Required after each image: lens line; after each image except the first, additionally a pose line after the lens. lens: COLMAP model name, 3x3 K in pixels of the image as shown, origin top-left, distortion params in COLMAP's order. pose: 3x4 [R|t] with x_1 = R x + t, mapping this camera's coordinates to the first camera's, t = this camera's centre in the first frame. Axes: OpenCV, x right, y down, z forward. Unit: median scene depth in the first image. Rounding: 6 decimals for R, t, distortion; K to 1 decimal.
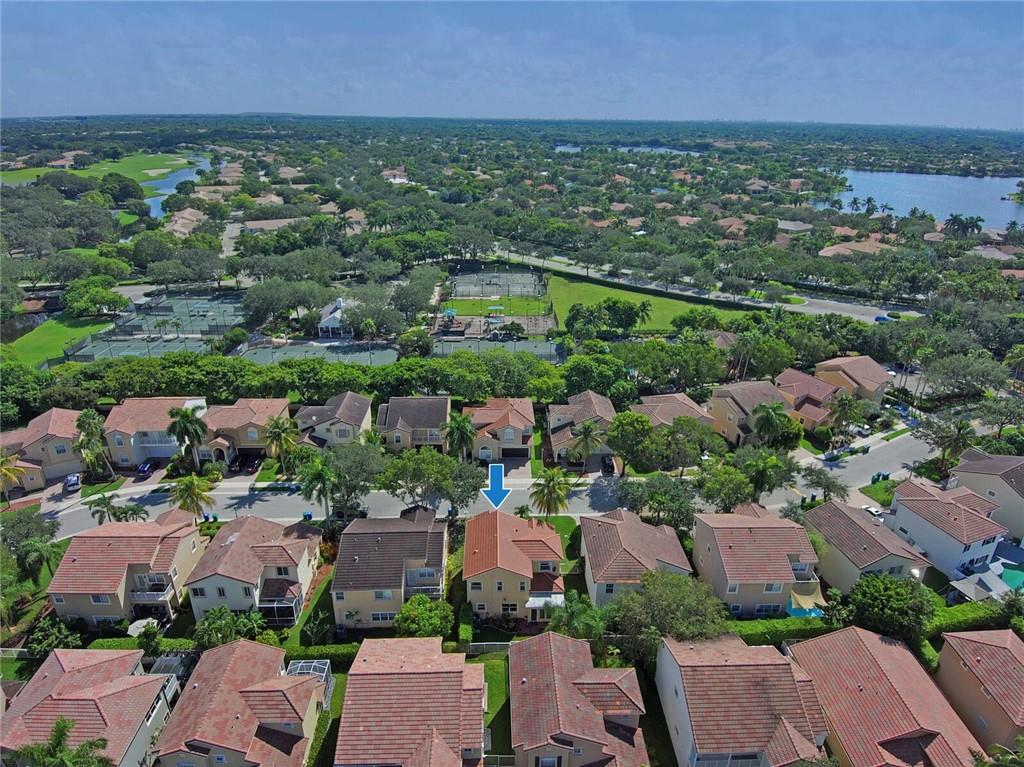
lens RADIAL K [[608.3, 0, 512.0], [0, 608.3, 383.5], [0, 0, 1]] dist [0.094211, -0.120803]
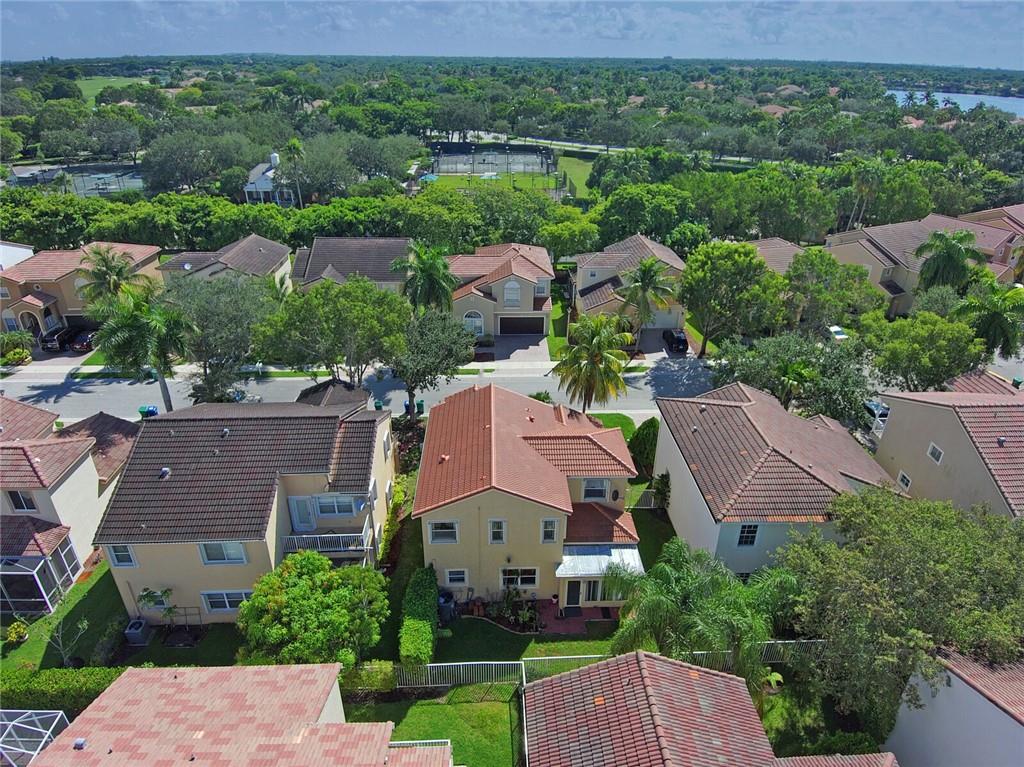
lens RADIAL K [[608.3, 0, 512.0], [0, 608.3, 383.5], [0, 0, 1]] dist [0.094211, -0.120803]
pose [[0.999980, -0.005821, 0.002320, -0.006329], [0.005660, 0.997920, 0.064214, 0.127003], [-0.002689, -0.064200, 0.997933, 0.367680]]
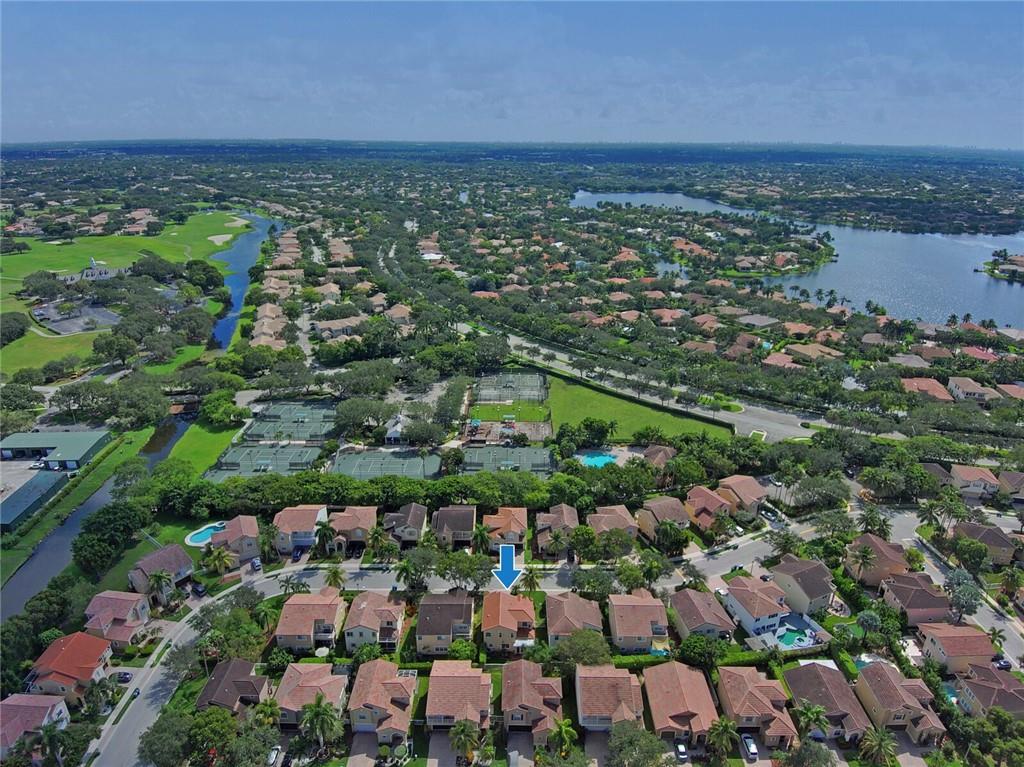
lens RADIAL K [[627.4, 0, 512.0], [0, 627.4, 383.5], [0, 0, 1]] dist [0.111102, -0.152306]
pose [[0.999112, 0.009157, -0.041119, 0.060121], [-0.009644, 0.999885, -0.011676, -0.288746], [0.041007, 0.012063, 0.999086, -0.667218]]
